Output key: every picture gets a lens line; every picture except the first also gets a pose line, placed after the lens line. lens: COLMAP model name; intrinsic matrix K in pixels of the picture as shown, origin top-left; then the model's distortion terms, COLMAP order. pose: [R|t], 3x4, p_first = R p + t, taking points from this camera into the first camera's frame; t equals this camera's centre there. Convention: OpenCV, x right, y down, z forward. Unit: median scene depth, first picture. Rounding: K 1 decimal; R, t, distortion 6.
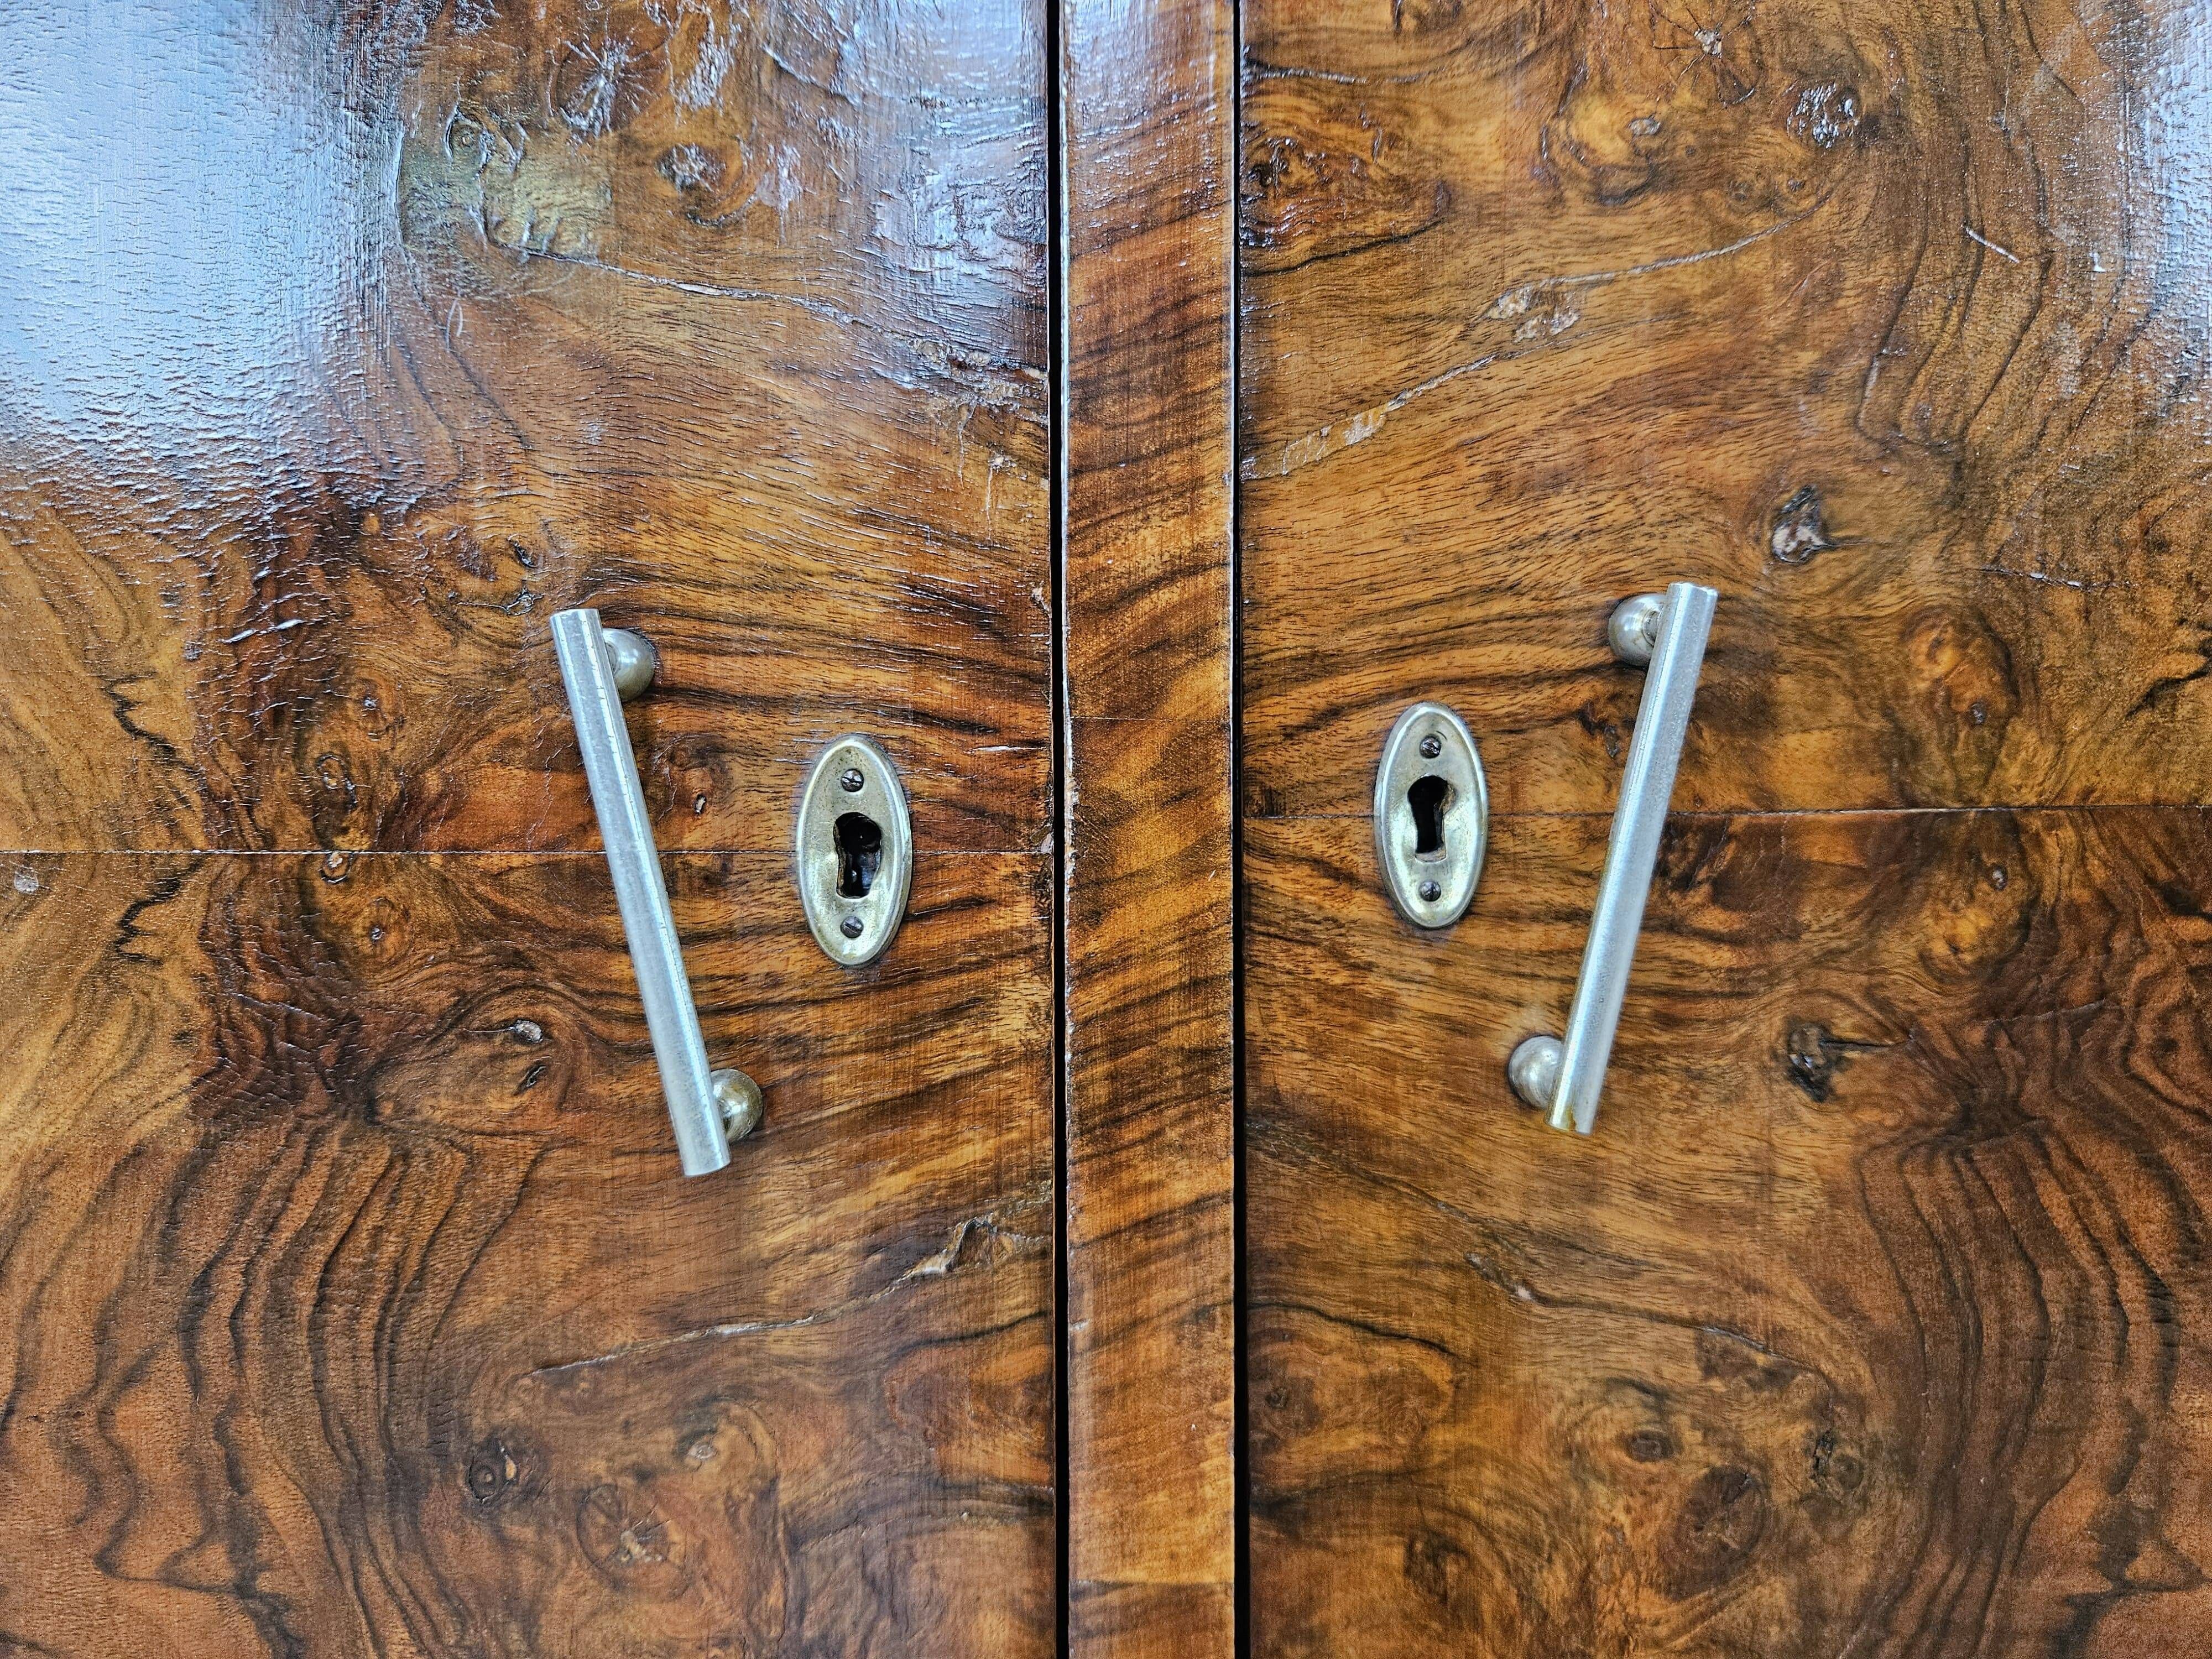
lens RADIAL K [[1541.5, 0, 1104.0], [0, 1541.5, 807.7], [0, 0, 1]] dist [0.015273, -0.022760]
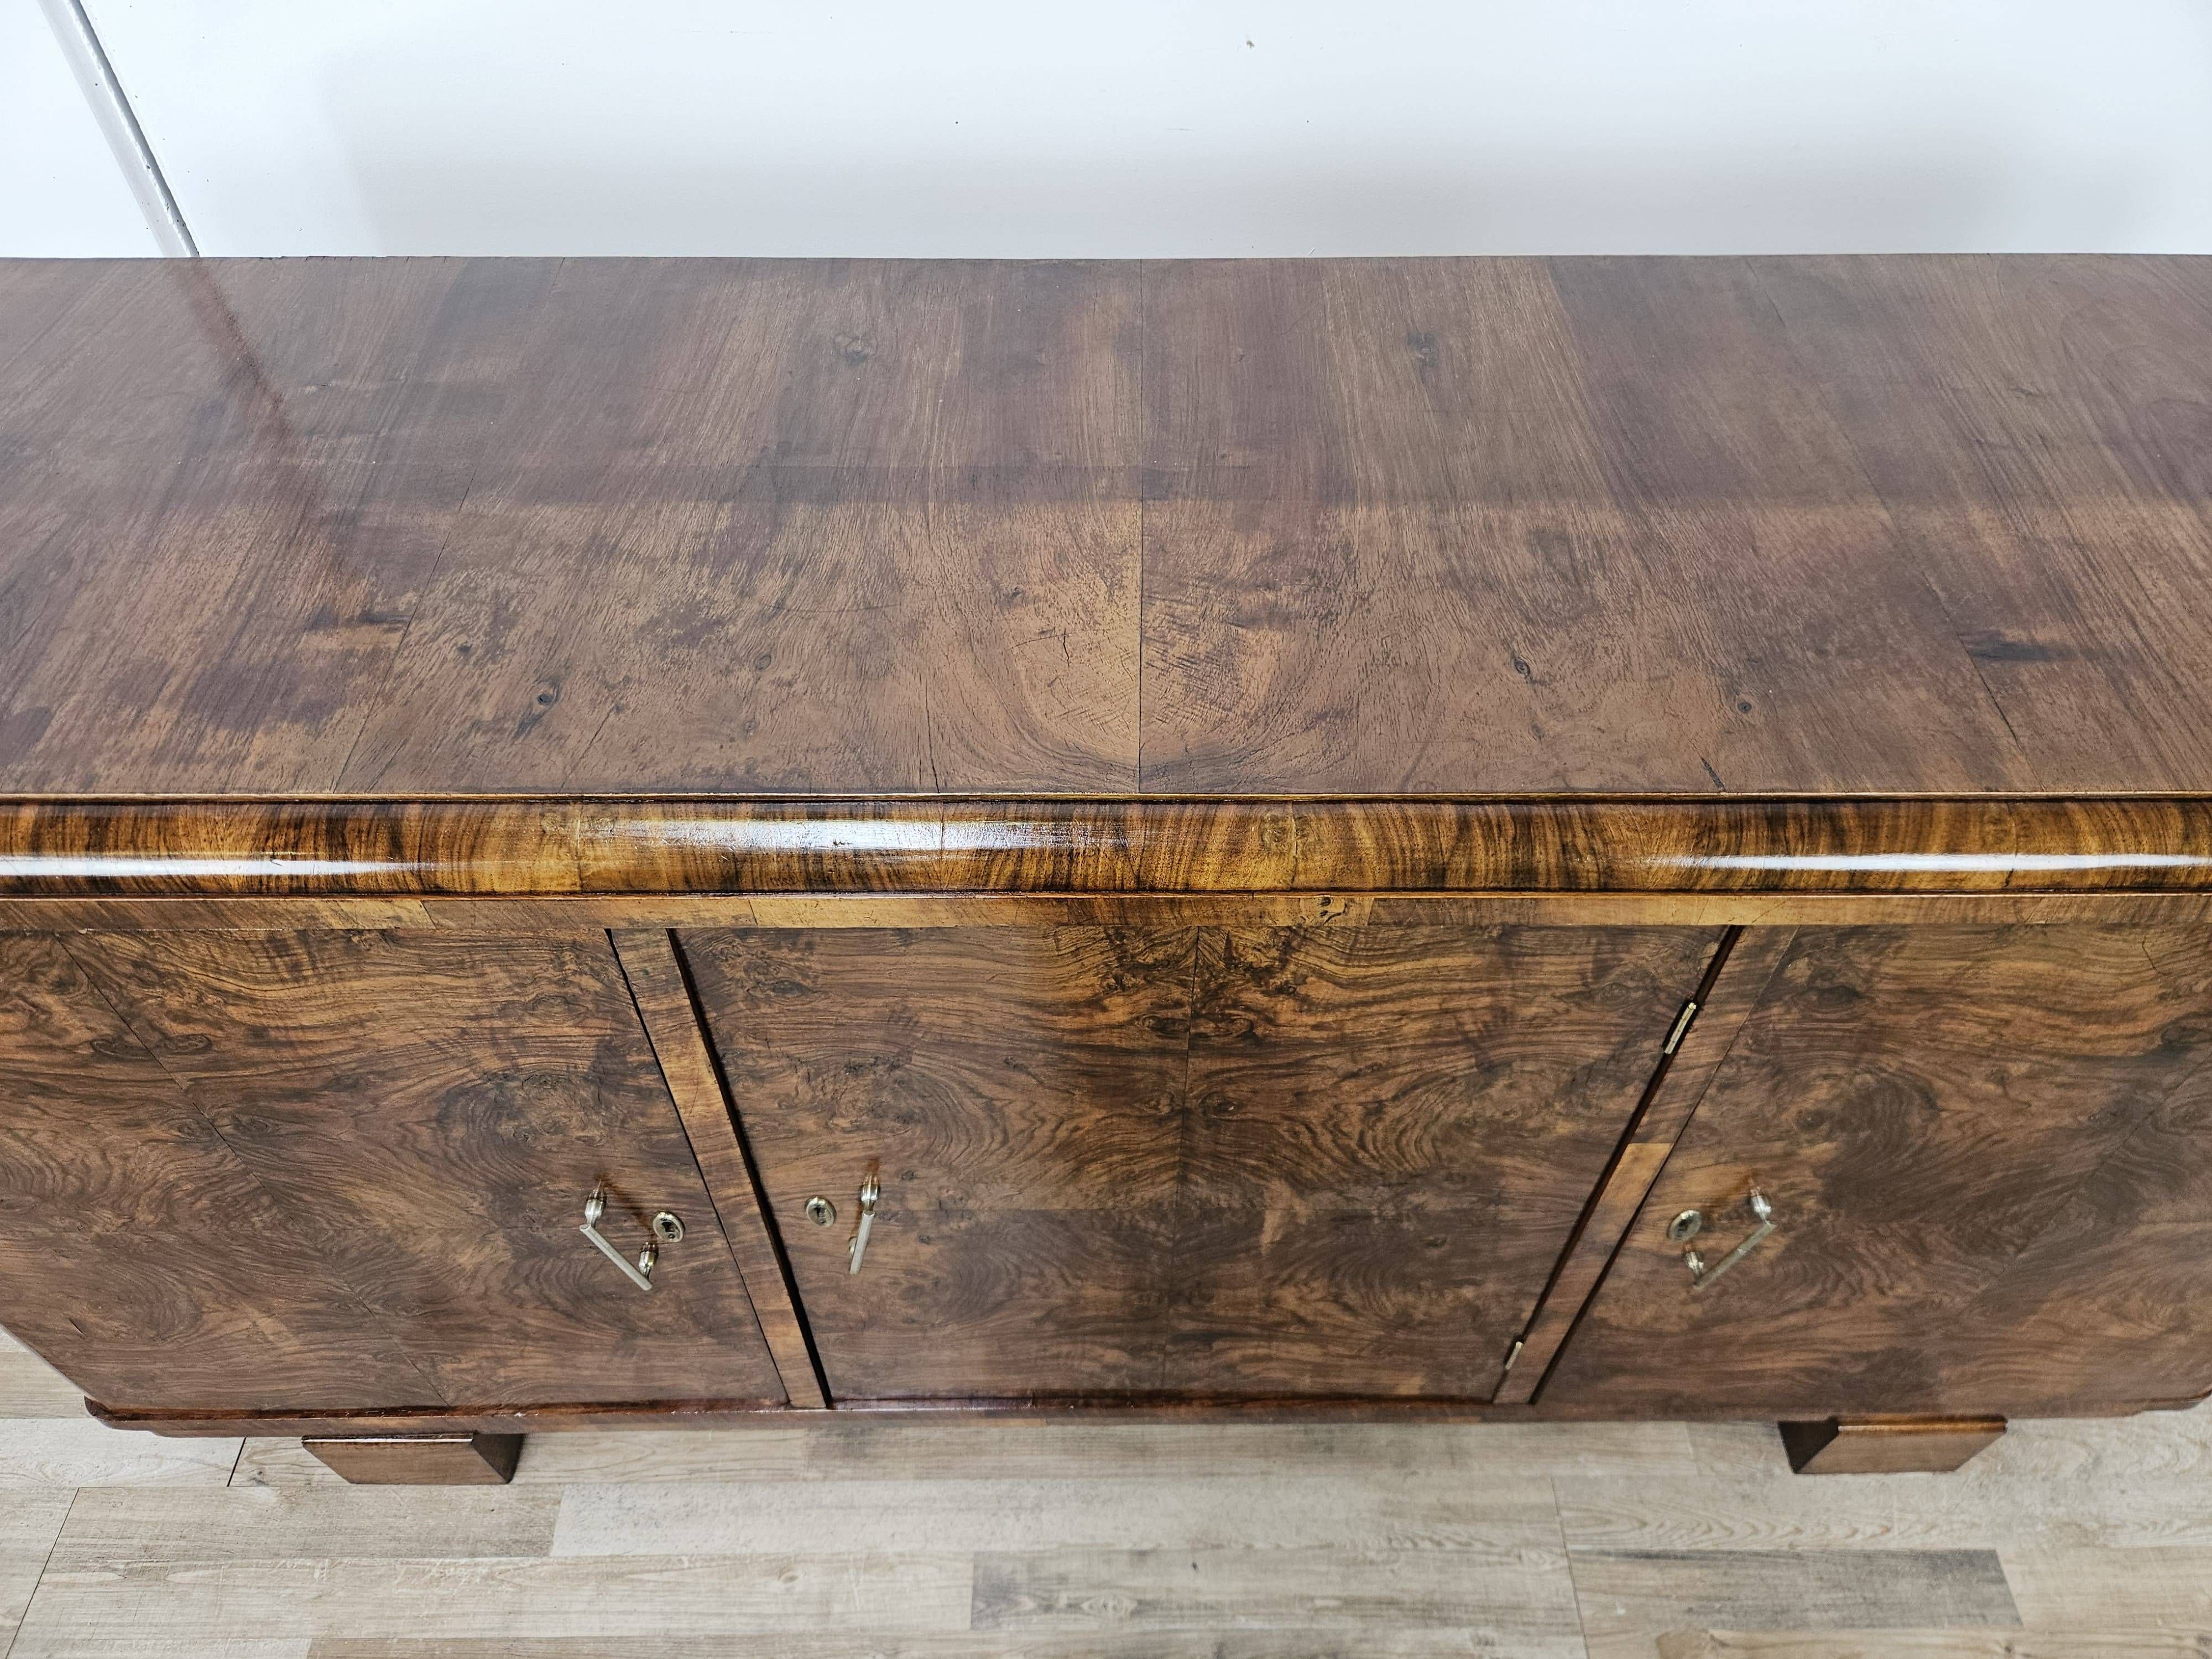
lens RADIAL K [[1499.2, 0, 1111.6], [0, 1499.2, 810.9], [0, 0, 1]] dist [0.054654, -0.054916]
pose [[0.999729, -0.001498, 0.023223, 0.855594], [-0.015832, 0.687614, 0.725904, -3.431539], [-0.017056, -0.726075, 0.687404, -0.865881]]
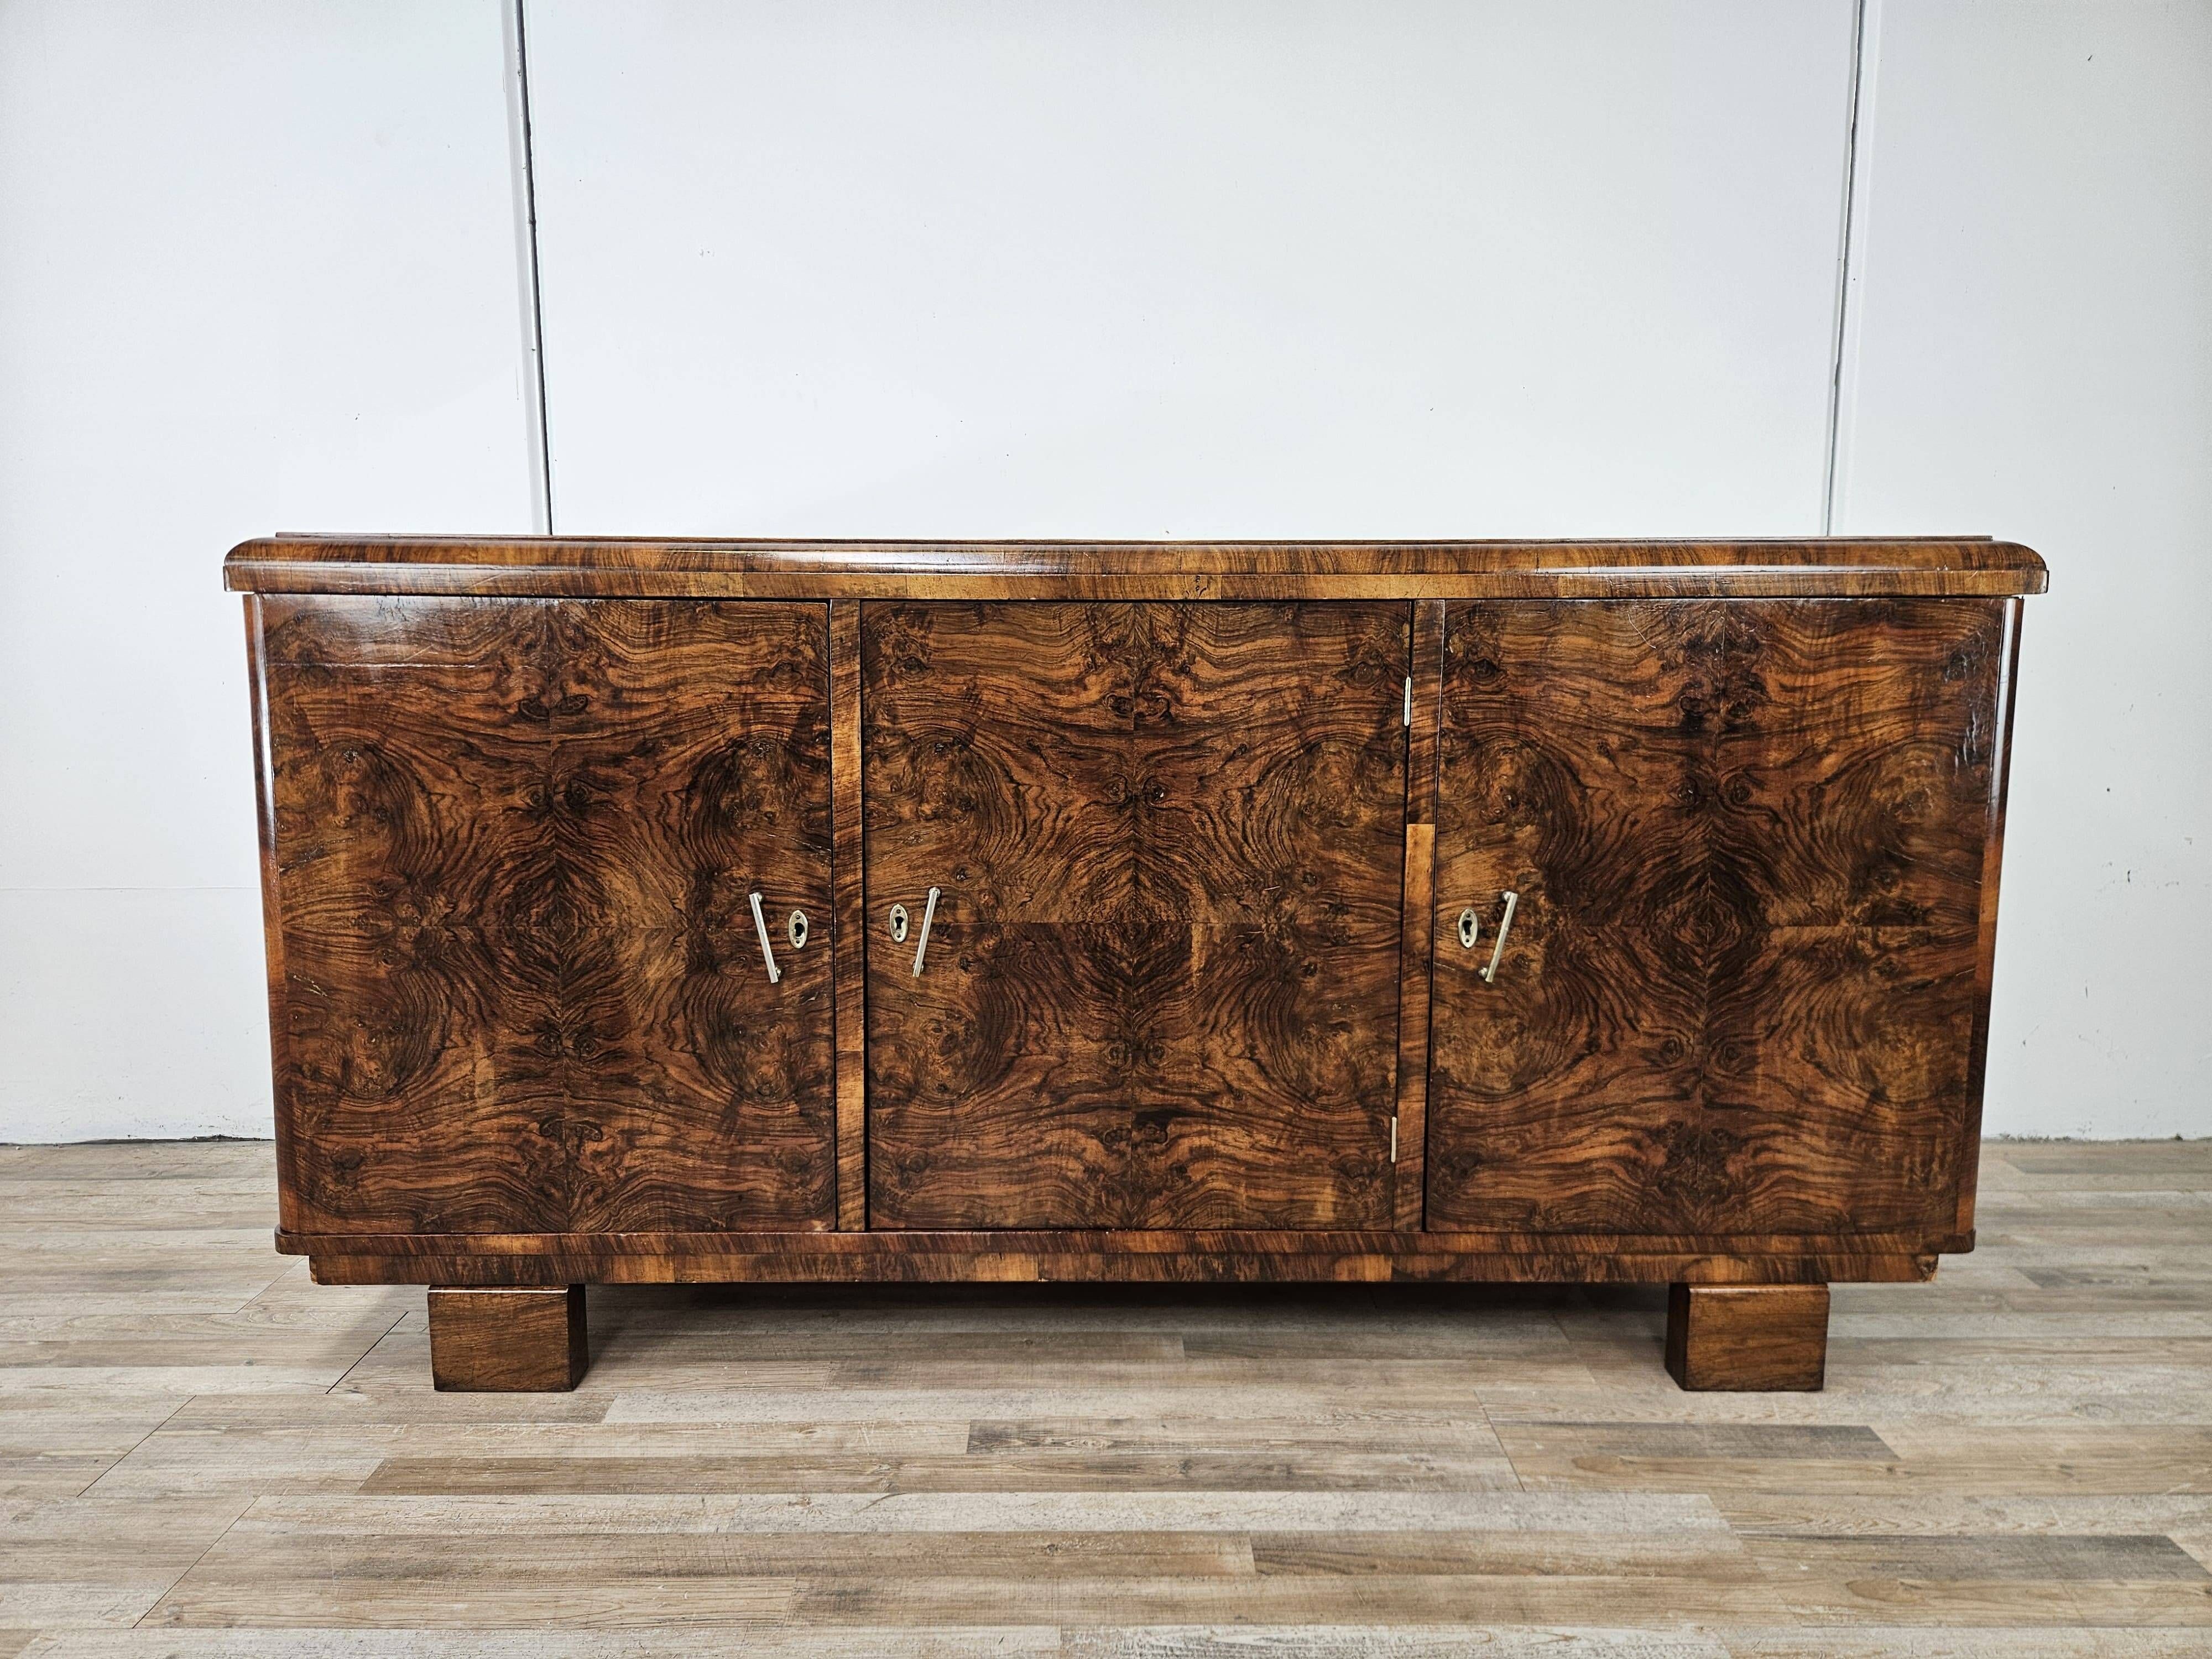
lens RADIAL K [[1499.2, 0, 1099.8], [0, 1499.2, 822.1], [0, 0, 1]] dist [0.054654, -0.054916]
pose [[0.999808, 0.011842, 0.015618, 0.883997], [-0.013386, 0.994619, 0.102729, -0.972084], [-0.014317, -0.102918, 0.994587, -4.629776]]
